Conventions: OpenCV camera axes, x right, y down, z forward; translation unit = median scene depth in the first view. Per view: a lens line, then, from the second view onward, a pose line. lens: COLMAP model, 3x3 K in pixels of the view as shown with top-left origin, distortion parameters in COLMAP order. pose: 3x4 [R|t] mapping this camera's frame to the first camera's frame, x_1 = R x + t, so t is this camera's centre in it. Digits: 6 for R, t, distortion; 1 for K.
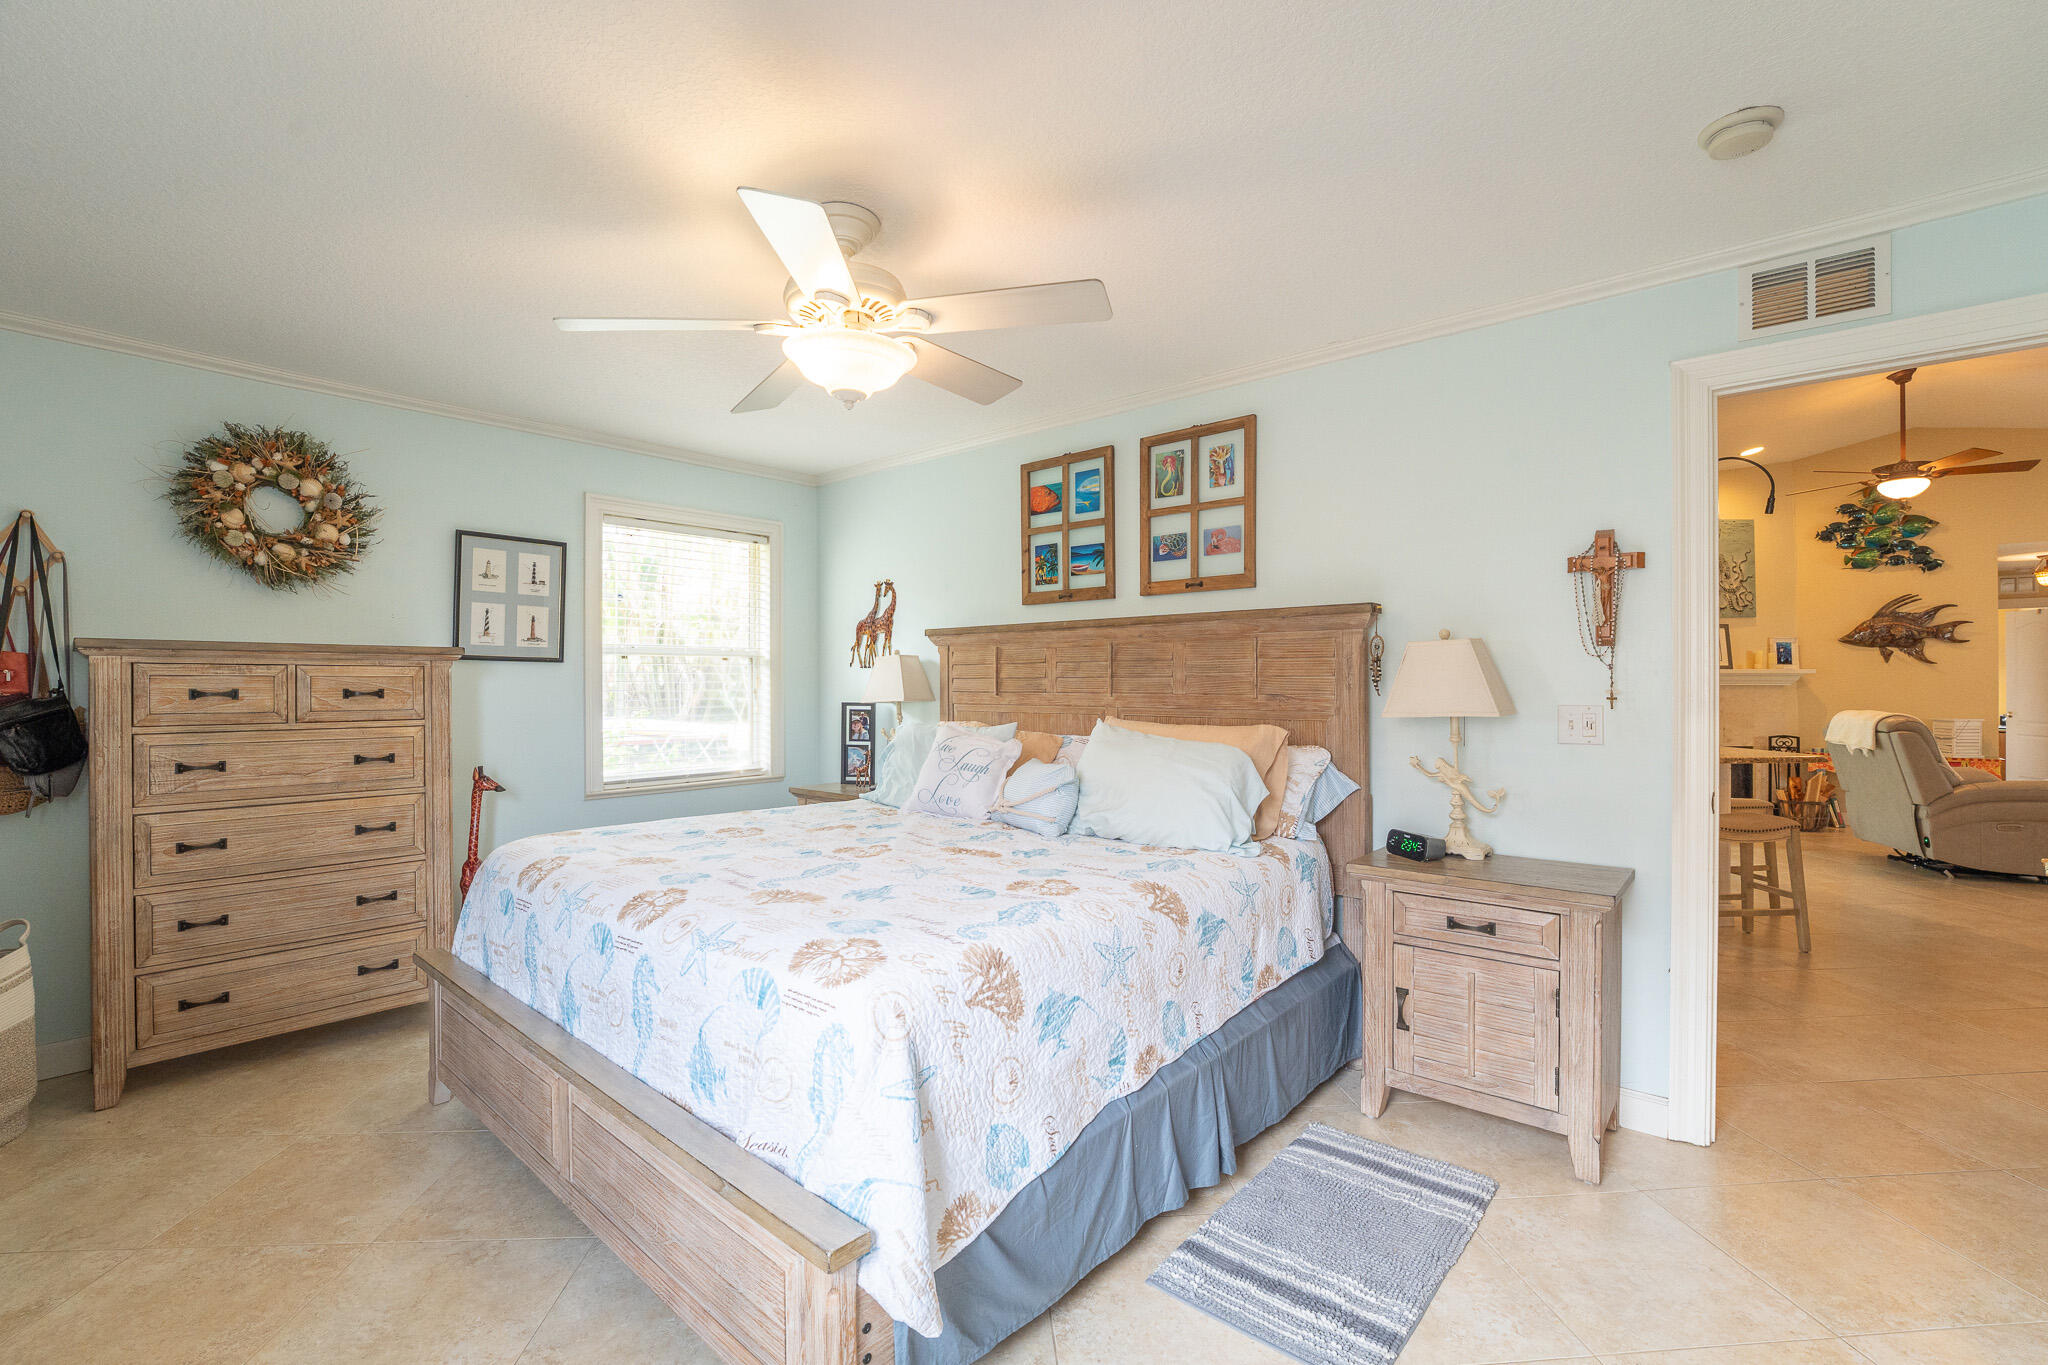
lens RADIAL K [[889.5, 0, 1004.3], [0, 889.5, 679.2], [0, 0, 1]] dist [-0.019750, 0.000143]
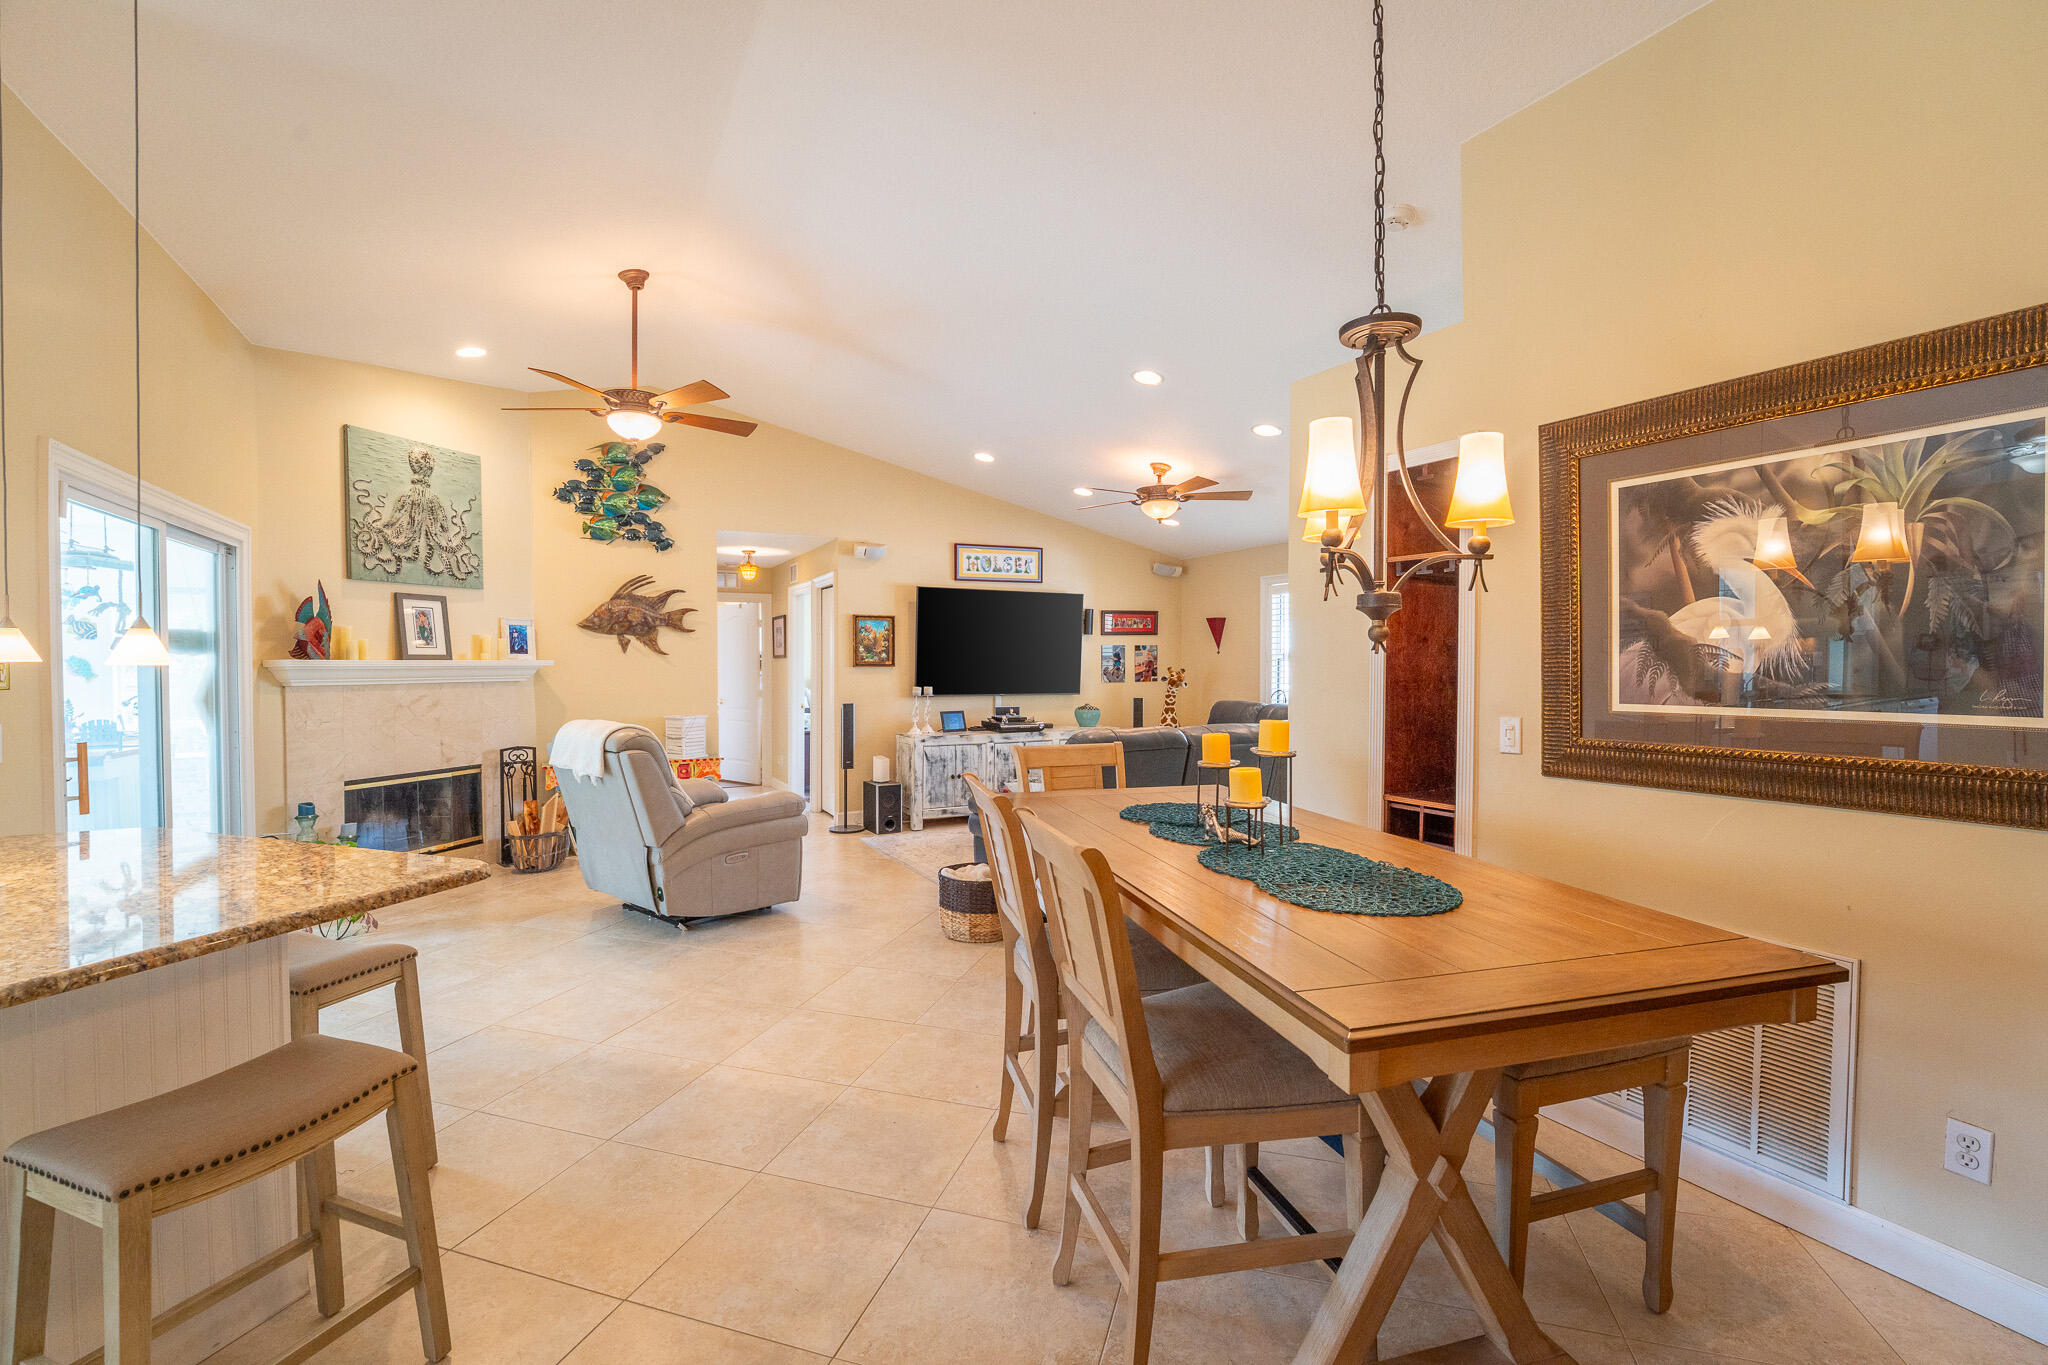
lens RADIAL K [[889.5, 0, 1004.3], [0, 889.5, 679.2], [0, 0, 1]] dist [-0.019750, 0.000143]
pose [[0.380392, -0.018510, 0.924640, 0.374428], [-0.001173, 0.999789, 0.020497, -0.012249], [-0.924825, -0.008882, 0.380290, 0.346867]]
